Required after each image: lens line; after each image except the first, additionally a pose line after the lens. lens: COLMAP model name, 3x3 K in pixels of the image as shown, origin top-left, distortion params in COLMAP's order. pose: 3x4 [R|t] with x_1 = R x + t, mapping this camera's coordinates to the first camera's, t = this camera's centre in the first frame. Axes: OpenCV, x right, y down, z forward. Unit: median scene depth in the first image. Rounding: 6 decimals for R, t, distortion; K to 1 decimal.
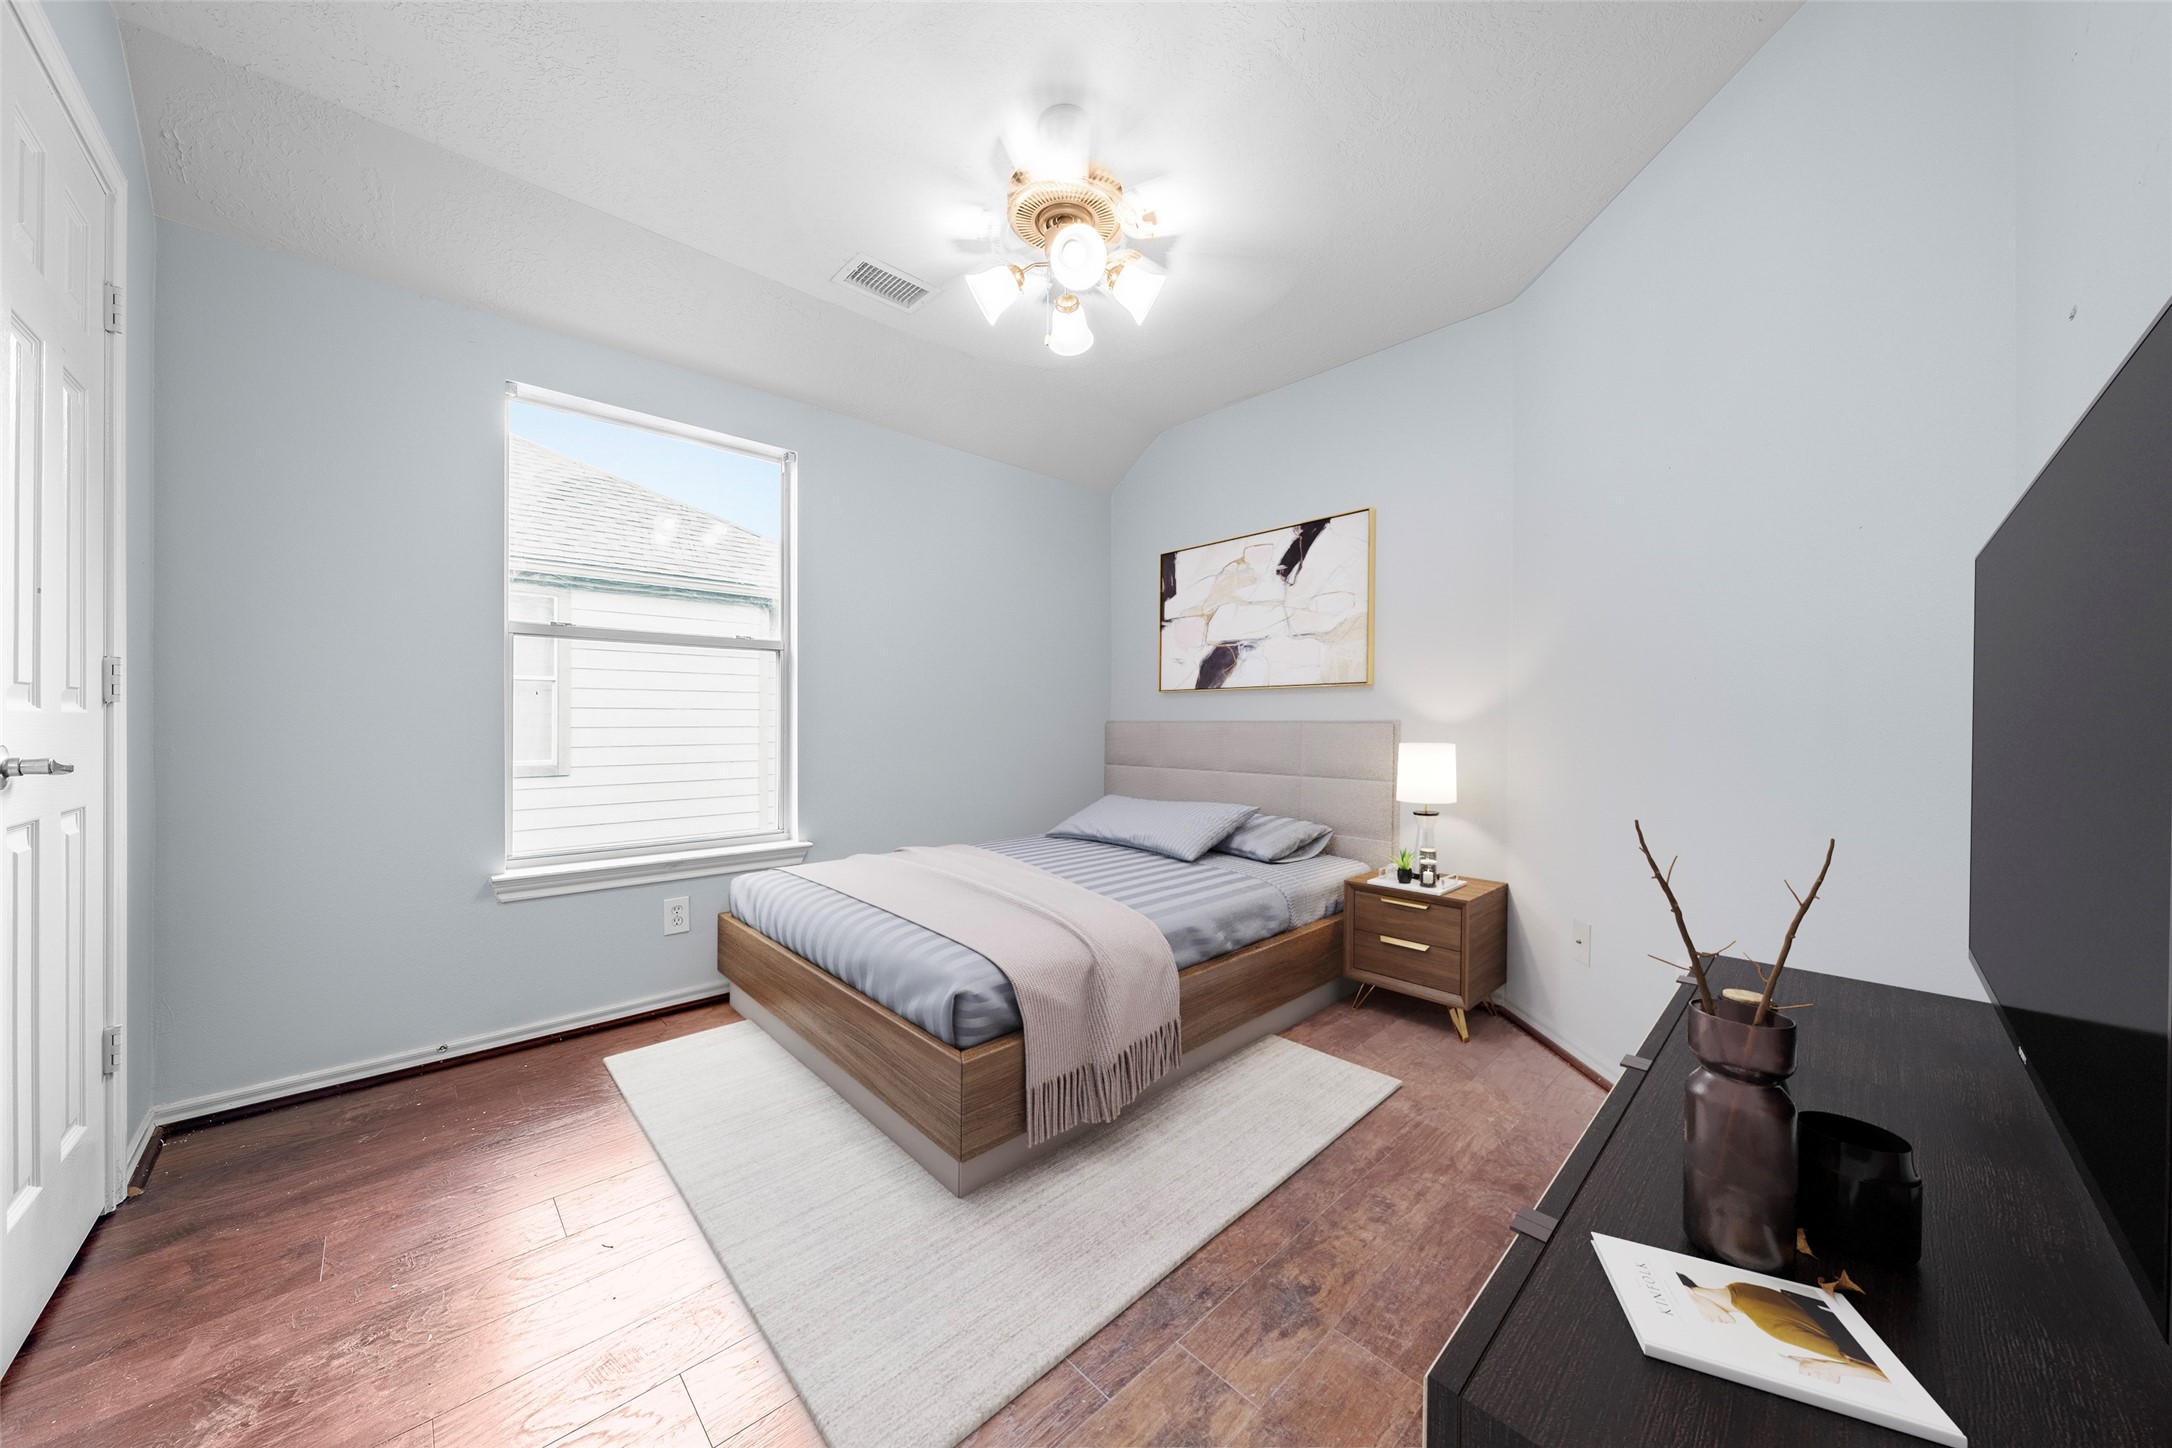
lens RADIAL K [[743.1, 0, 1090.8], [0, 743.1, 717.9], [0, 0, 1]] dist [-0.001351, -0.000052]
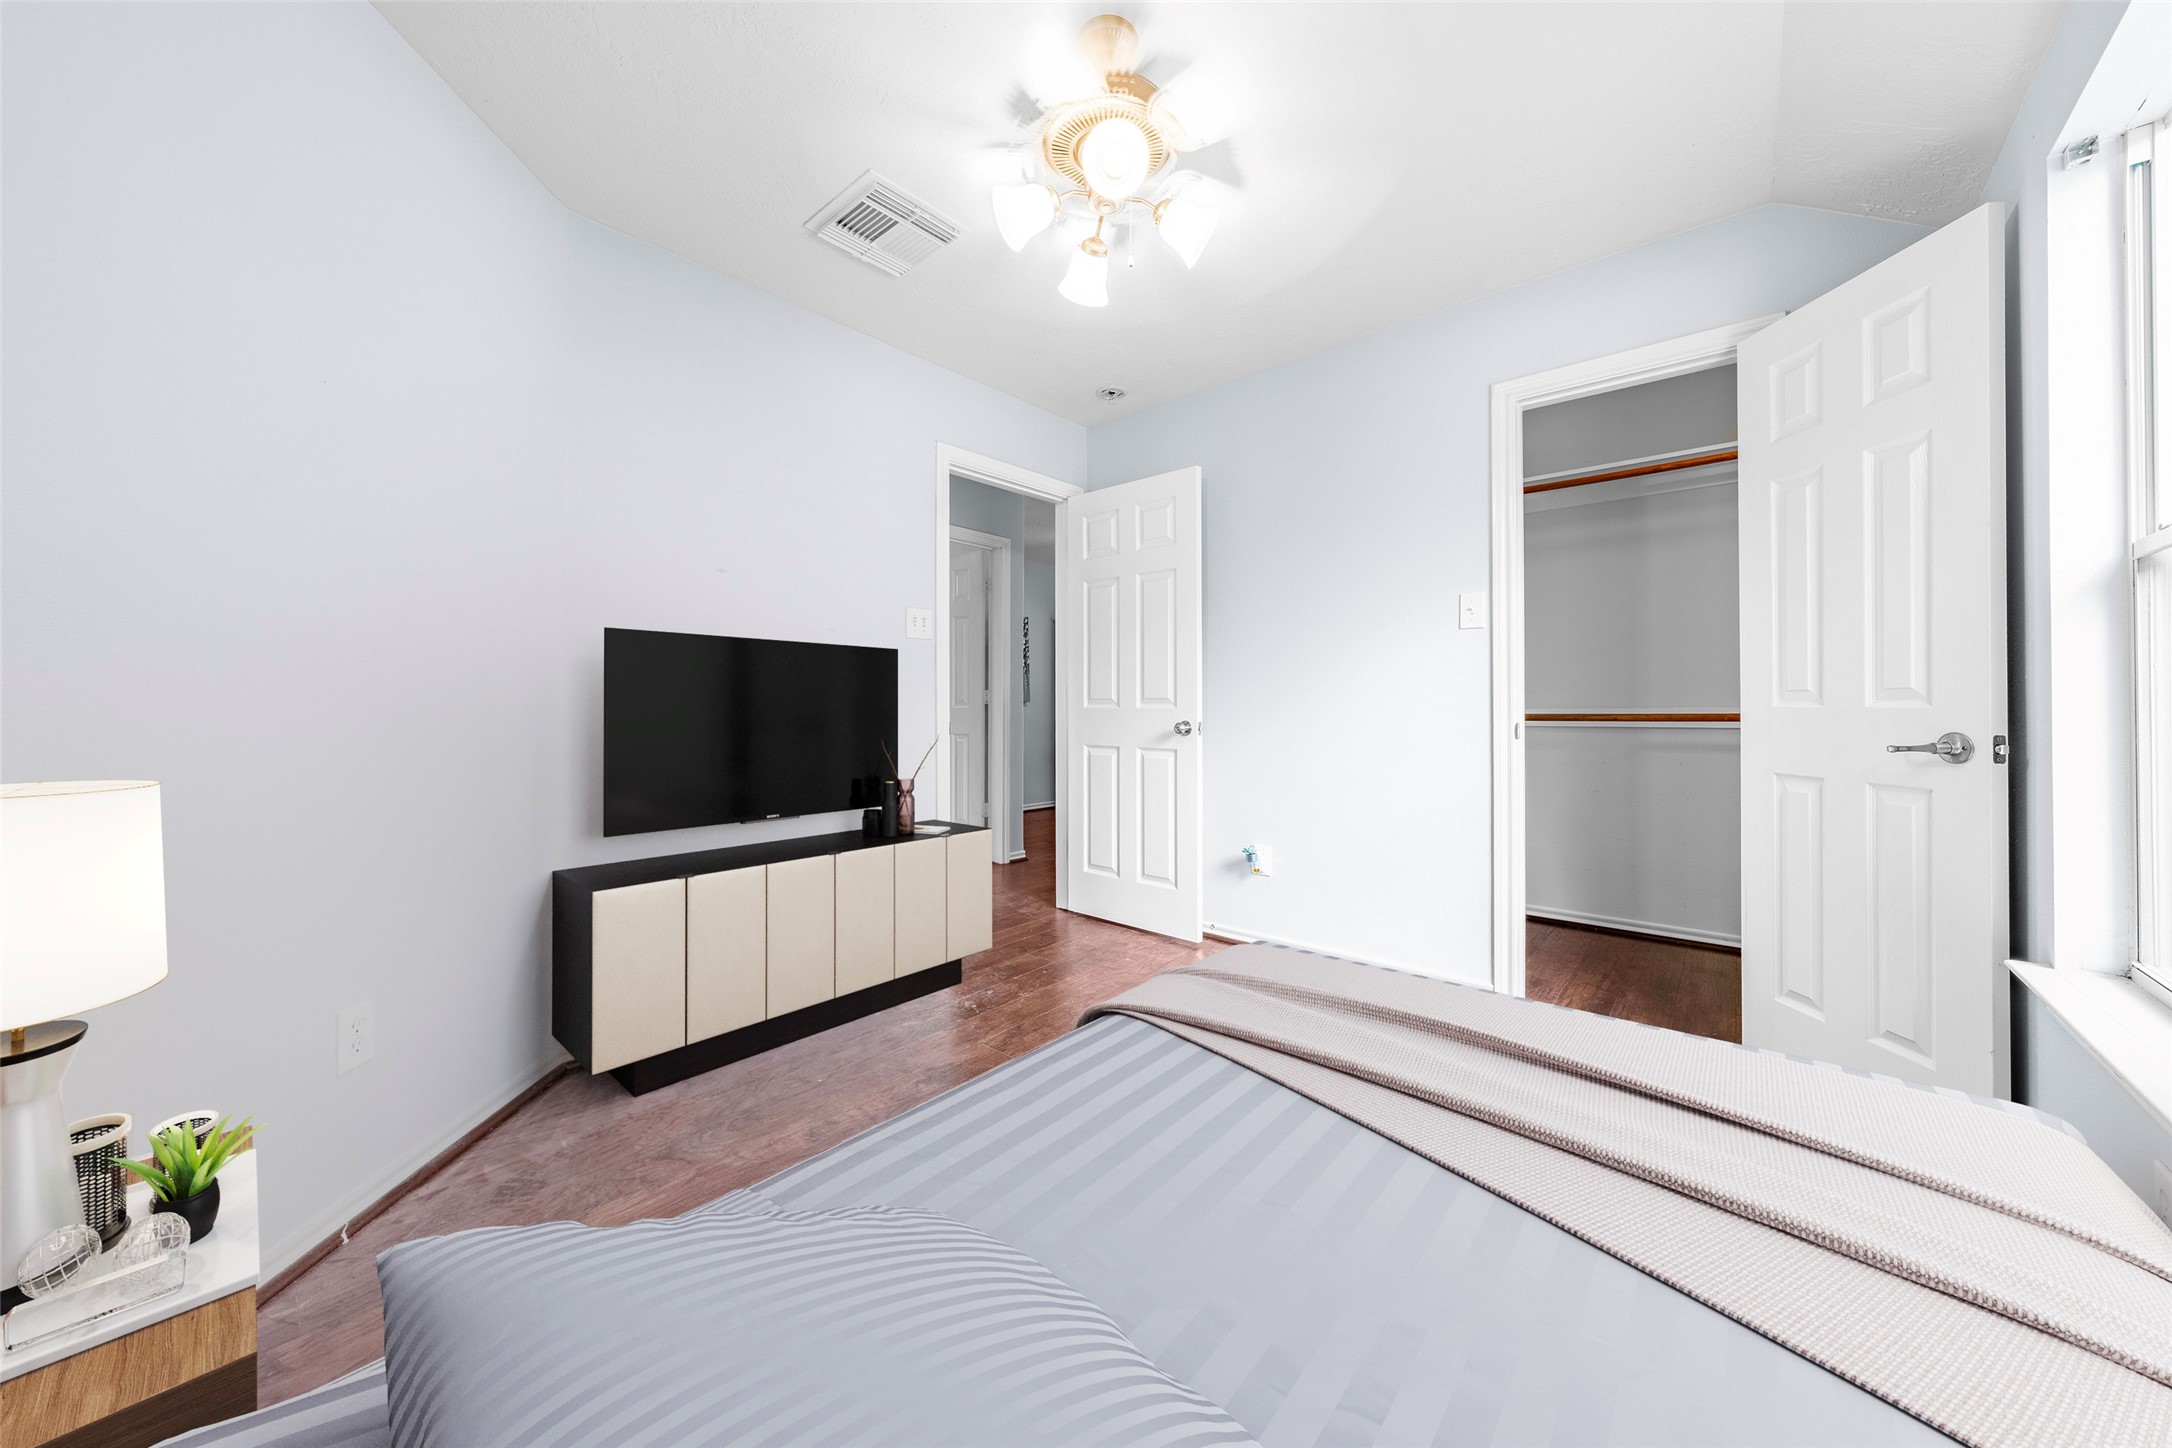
lens RADIAL K [[743.1, 0, 1090.8], [0, 743.1, 717.9], [0, 0, 1]] dist [-0.001351, -0.000052]
pose [[-0.995235, -0.006371, -0.097302, 0.090841], [-0.006433, 0.999979, 0.000327, 0.010226], [0.097297, 0.000951, -0.995255, 2.319136]]
